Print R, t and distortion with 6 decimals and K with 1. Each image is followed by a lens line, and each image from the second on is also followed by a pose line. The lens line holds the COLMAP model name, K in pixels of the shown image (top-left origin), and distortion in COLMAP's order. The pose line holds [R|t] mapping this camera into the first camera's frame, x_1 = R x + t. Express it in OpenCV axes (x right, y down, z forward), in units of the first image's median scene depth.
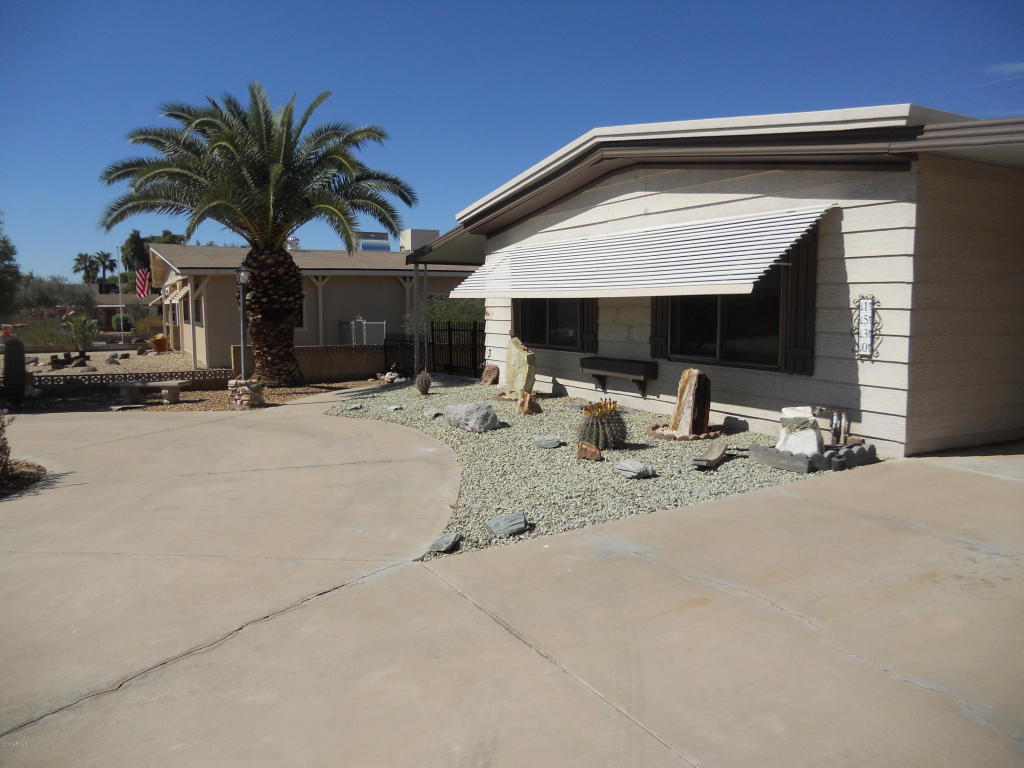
lens RADIAL K [[775.2, 0, 512.8], [0, 775.2, 384.4], [0, 0, 1]] dist [-0.061021, 0.028612]
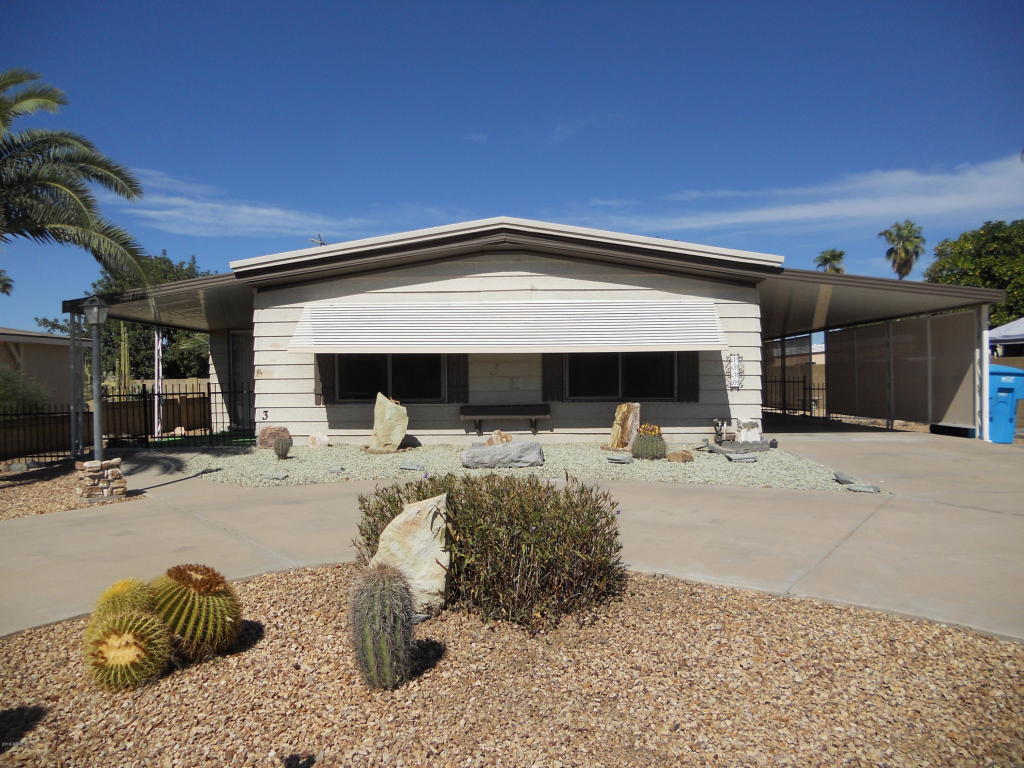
lens RADIAL K [[775.2, 0, 502.7], [0, 775.2, 406.4], [0, 0, 1]] dist [-0.061021, 0.028612]
pose [[0.490889, -0.031127, 0.870666, -0.974373], [0.095646, 0.995246, -0.018346, -0.008793], [-0.865956, 0.092282, 0.491532, 0.422680]]
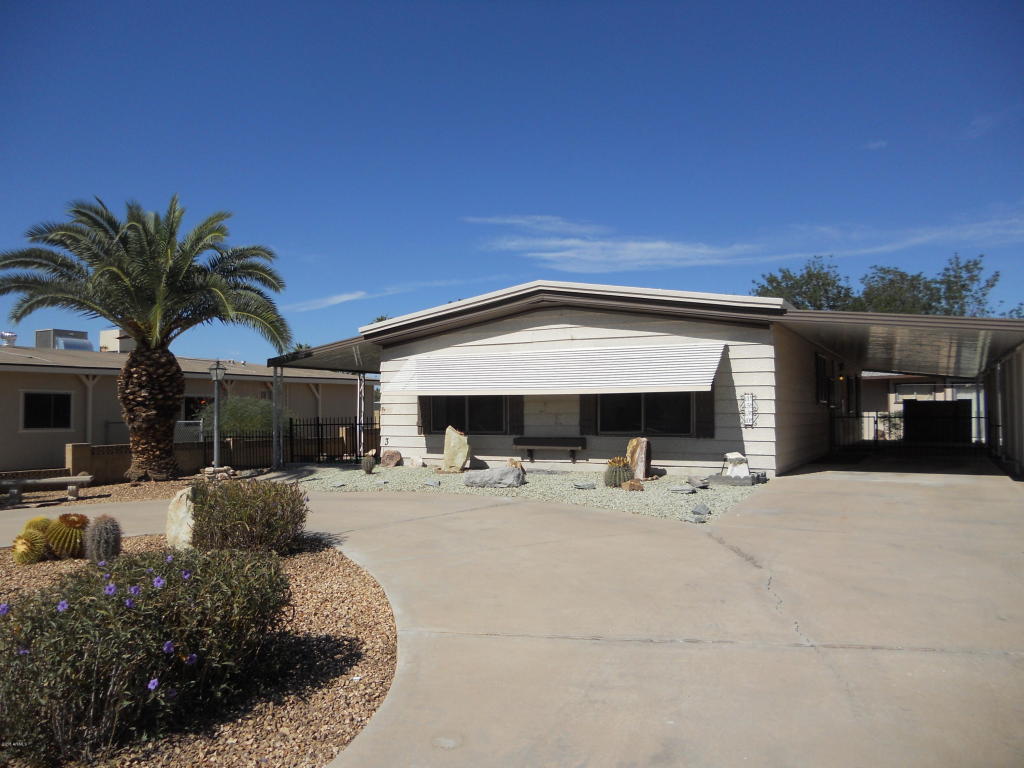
lens RADIAL K [[775.2, 0, 504.9], [0, 775.2, 418.5], [0, 0, 1]] dist [-0.061021, 0.028612]
pose [[0.841262, -0.006059, 0.540593, -0.750787], [0.057136, 0.995334, -0.077758, 0.041902], [-0.537600, 0.096302, 0.837683, -0.179716]]
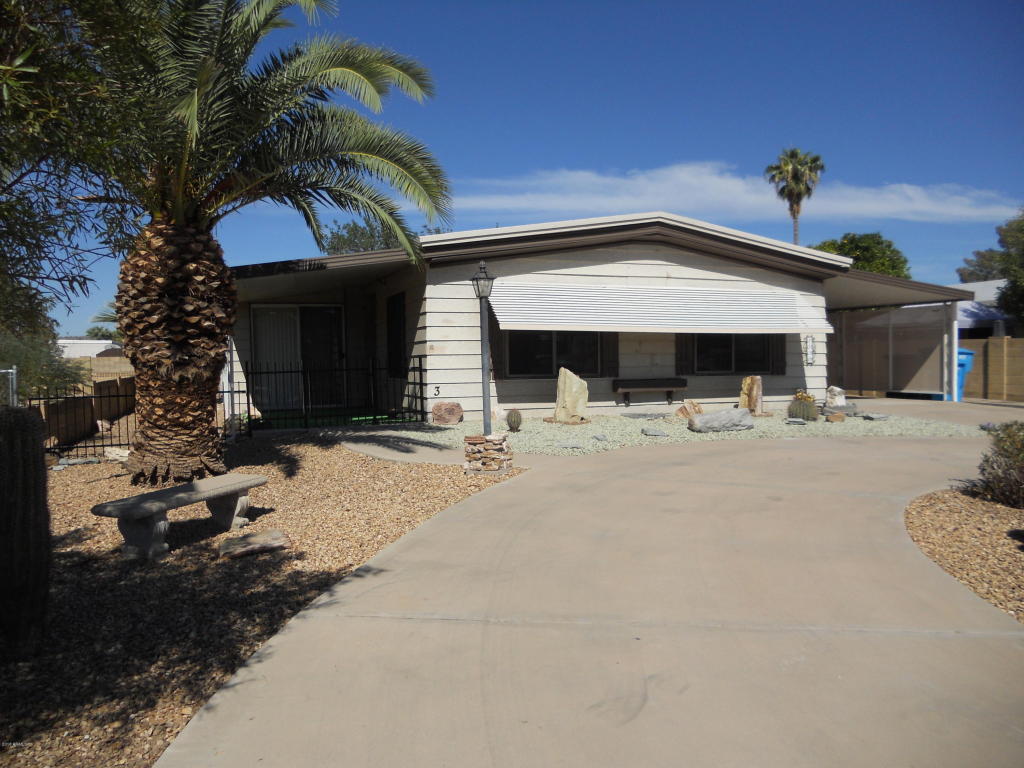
lens RADIAL K [[775.2, 0, 504.6], [0, 775.2, 384.0], [0, 0, 1]] dist [-0.061021, 0.028612]
pose [[0.138134, -0.031677, 0.989907, -1.314324], [0.107050, 0.994110, 0.016873, -0.077480], [-0.984611, 0.103638, 0.140711, 1.111789]]
